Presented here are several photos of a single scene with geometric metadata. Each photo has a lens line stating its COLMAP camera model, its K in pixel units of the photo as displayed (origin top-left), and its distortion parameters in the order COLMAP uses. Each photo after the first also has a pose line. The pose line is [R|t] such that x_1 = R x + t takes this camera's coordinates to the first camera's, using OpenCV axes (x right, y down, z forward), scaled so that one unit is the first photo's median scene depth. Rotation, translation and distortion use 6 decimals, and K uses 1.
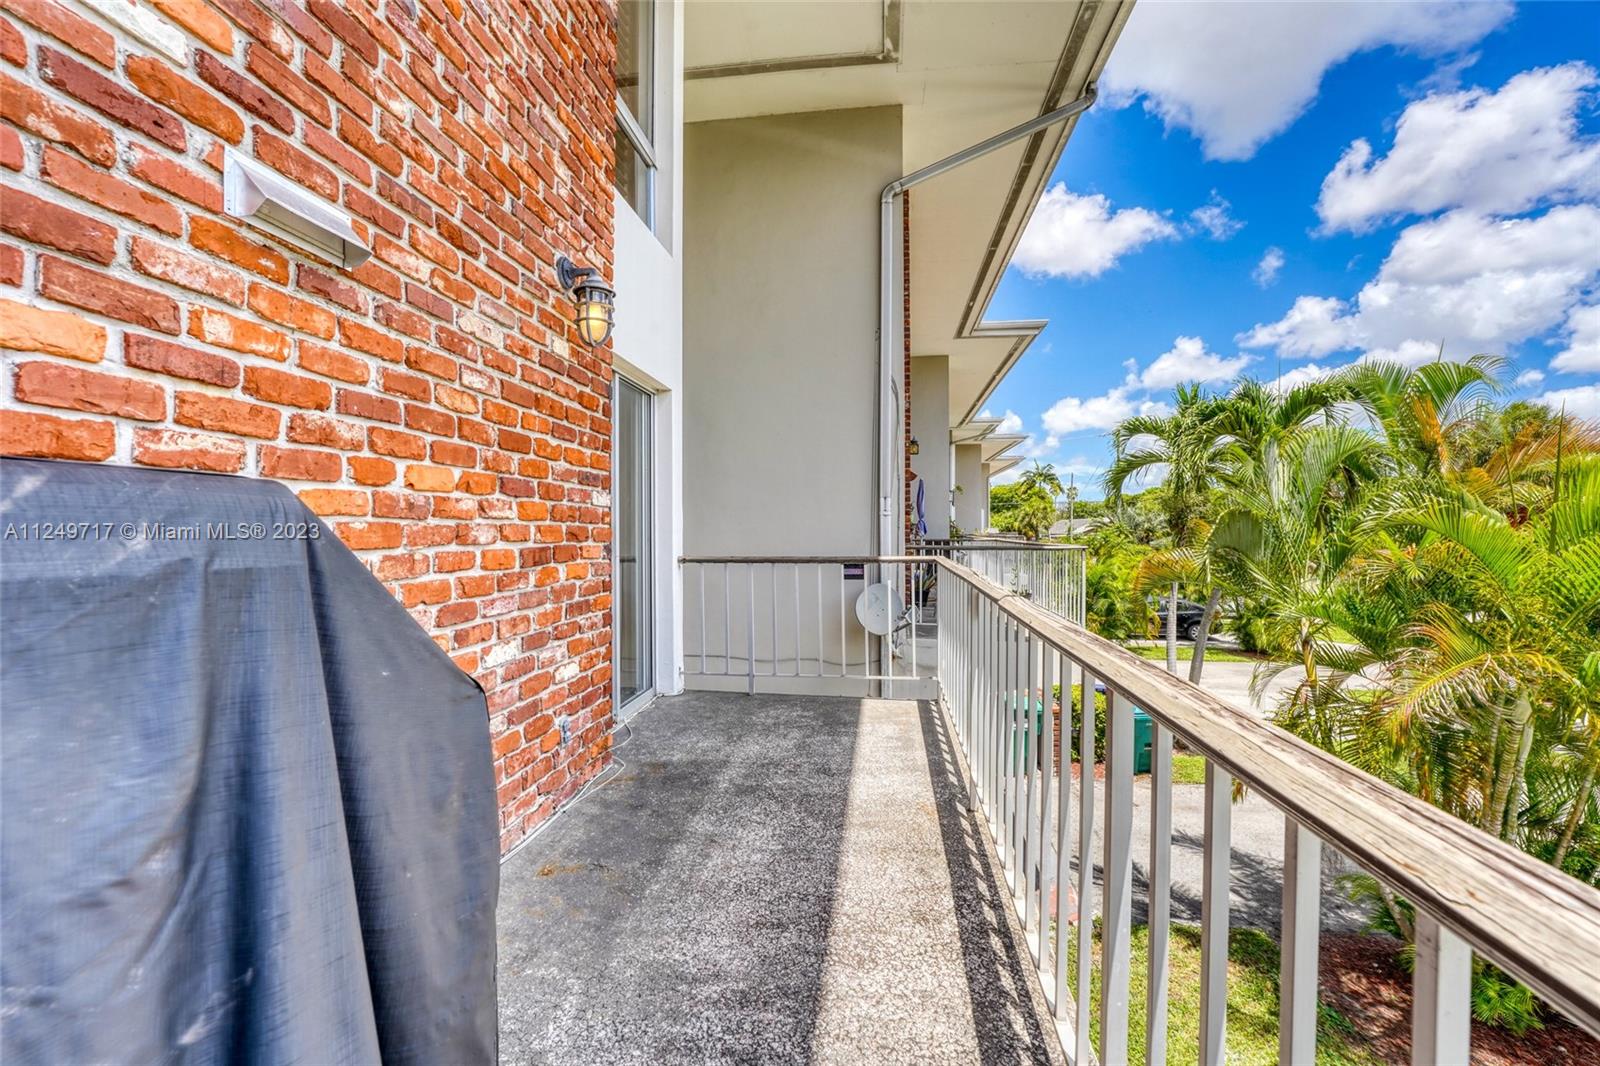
lens RADIAL K [[652.2, 0, 796.2], [0, 652.2, 532.8], [0, 0, 1]] dist [-0.023316, -0.000007]
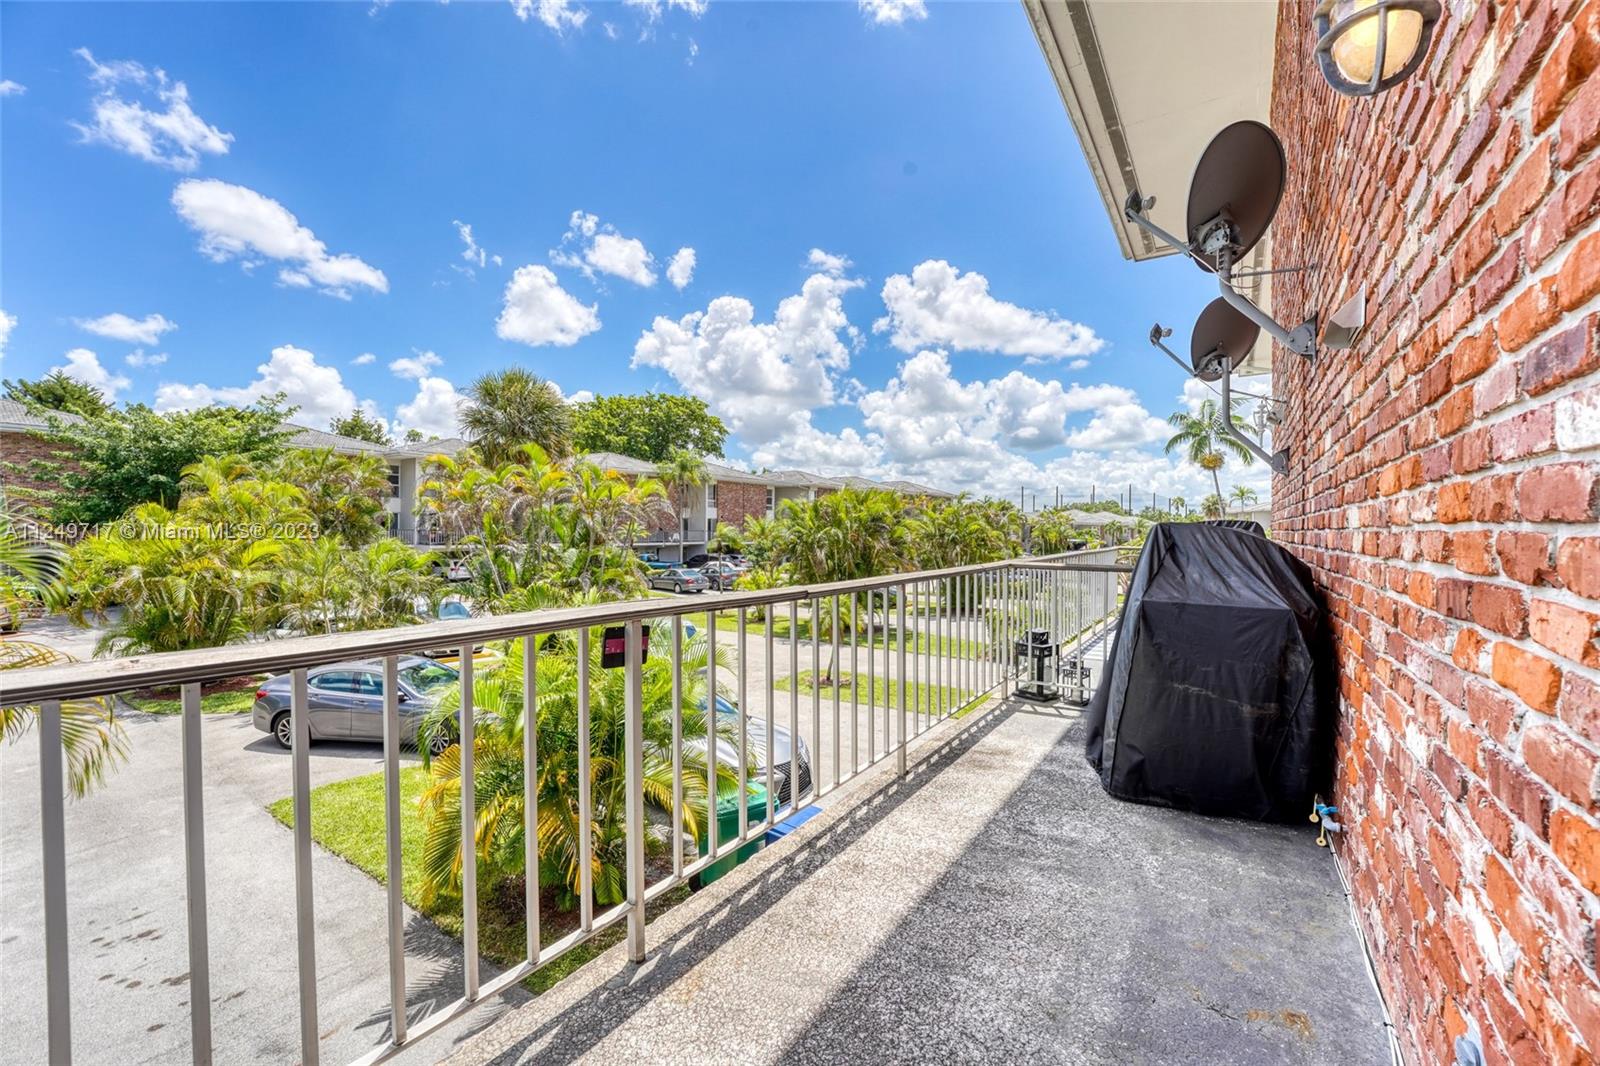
lens RADIAL K [[652.2, 0, 796.2], [0, 652.2, 532.8], [0, 0, 1]] dist [-0.023316, -0.000007]
pose [[-0.894815, -0.004649, 0.446412, -0.213798], [-0.002079, 0.999978, 0.006246, -0.015719], [-0.446432, 0.004661, -0.894806, 1.971276]]
